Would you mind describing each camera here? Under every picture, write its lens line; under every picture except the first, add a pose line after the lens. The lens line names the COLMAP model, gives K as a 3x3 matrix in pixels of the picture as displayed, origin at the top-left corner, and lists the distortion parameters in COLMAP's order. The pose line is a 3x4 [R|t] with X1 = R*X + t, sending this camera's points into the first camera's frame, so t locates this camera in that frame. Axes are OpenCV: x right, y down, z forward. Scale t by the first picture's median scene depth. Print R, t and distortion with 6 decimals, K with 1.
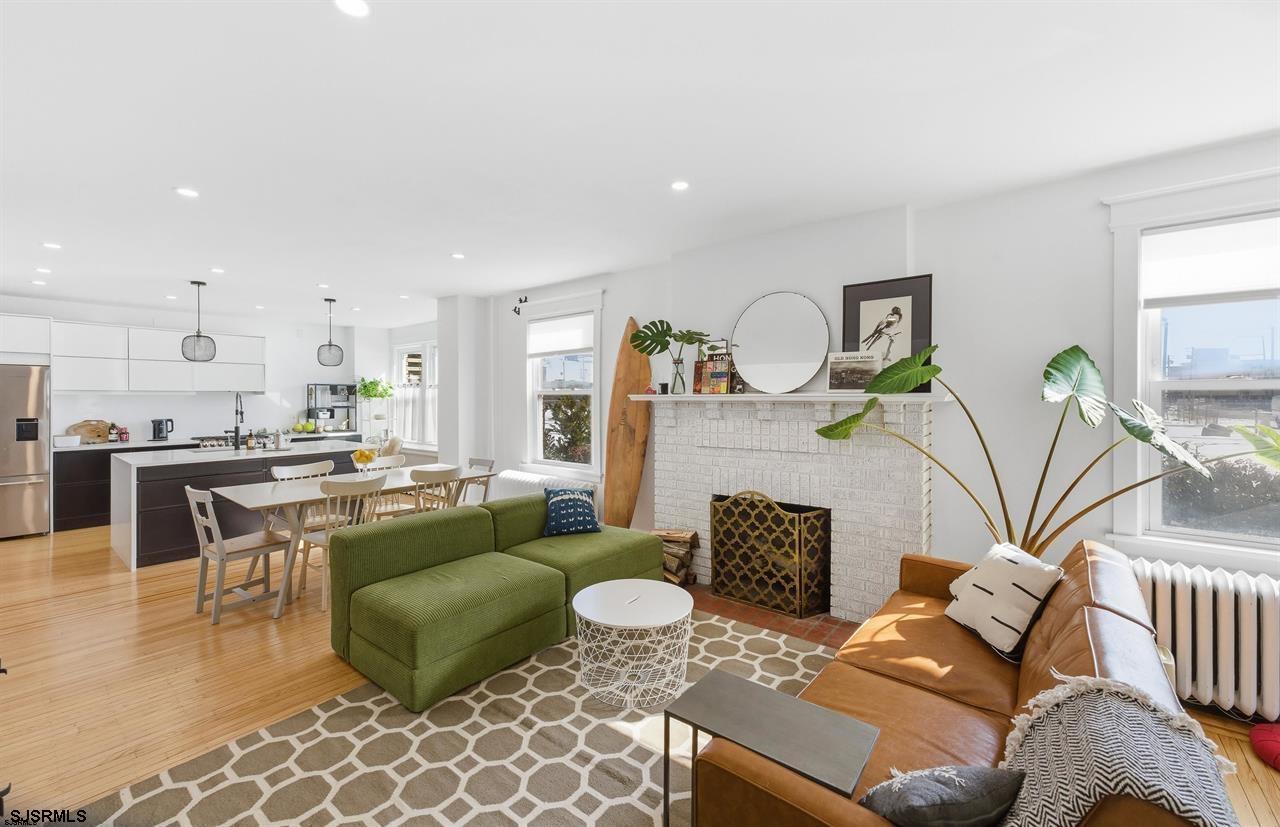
lens RADIAL K [[514.9, 0, 634.3], [0, 514.9, 399.7], [0, 0, 1]] dist [-0.001867, 0.000212]
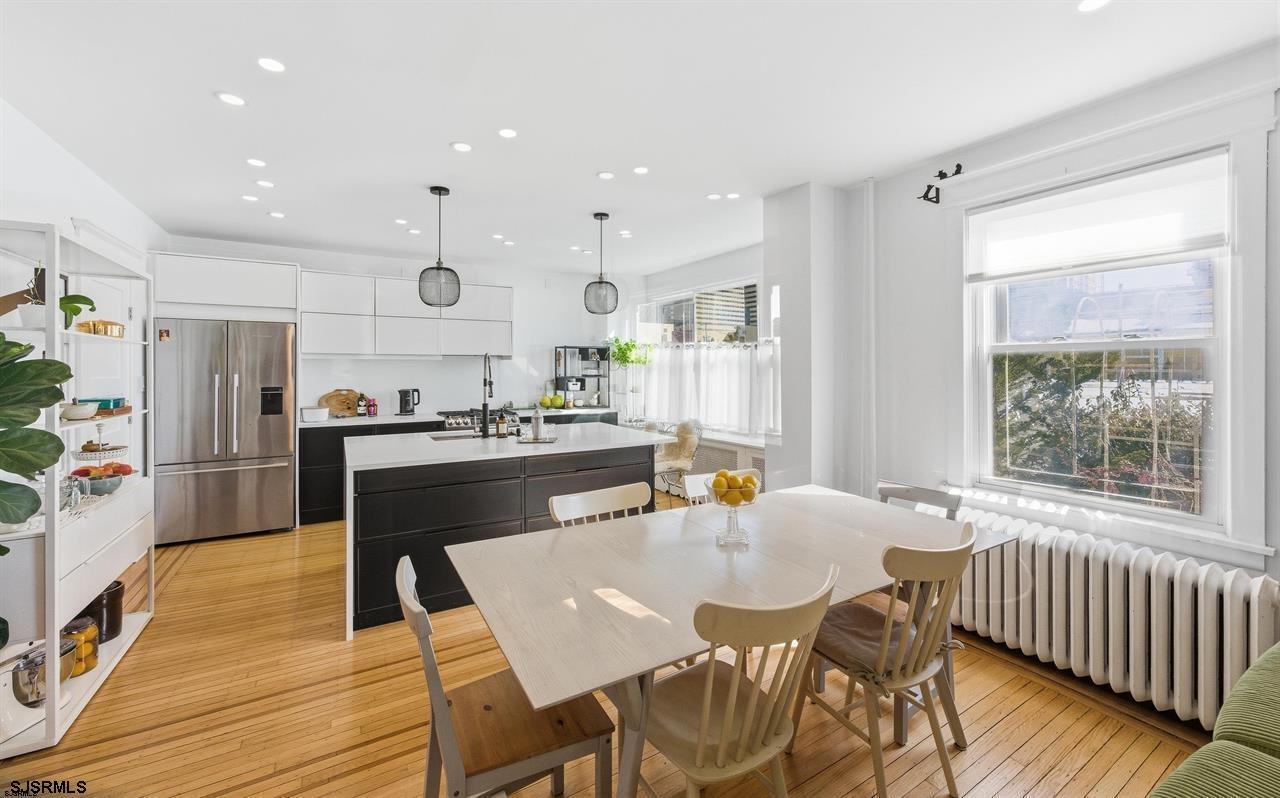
lens RADIAL K [[513.4, 0, 640.2], [0, 513.4, 368.7], [0, 0, 1]] dist [-0.010766, 0.000405]
pose [[0.938517, 0.002549, -0.345224, -0.324680], [-0.003237, 0.999994, -0.001417, 0.005431], [0.345218, 0.002448, 0.938519, 0.406288]]
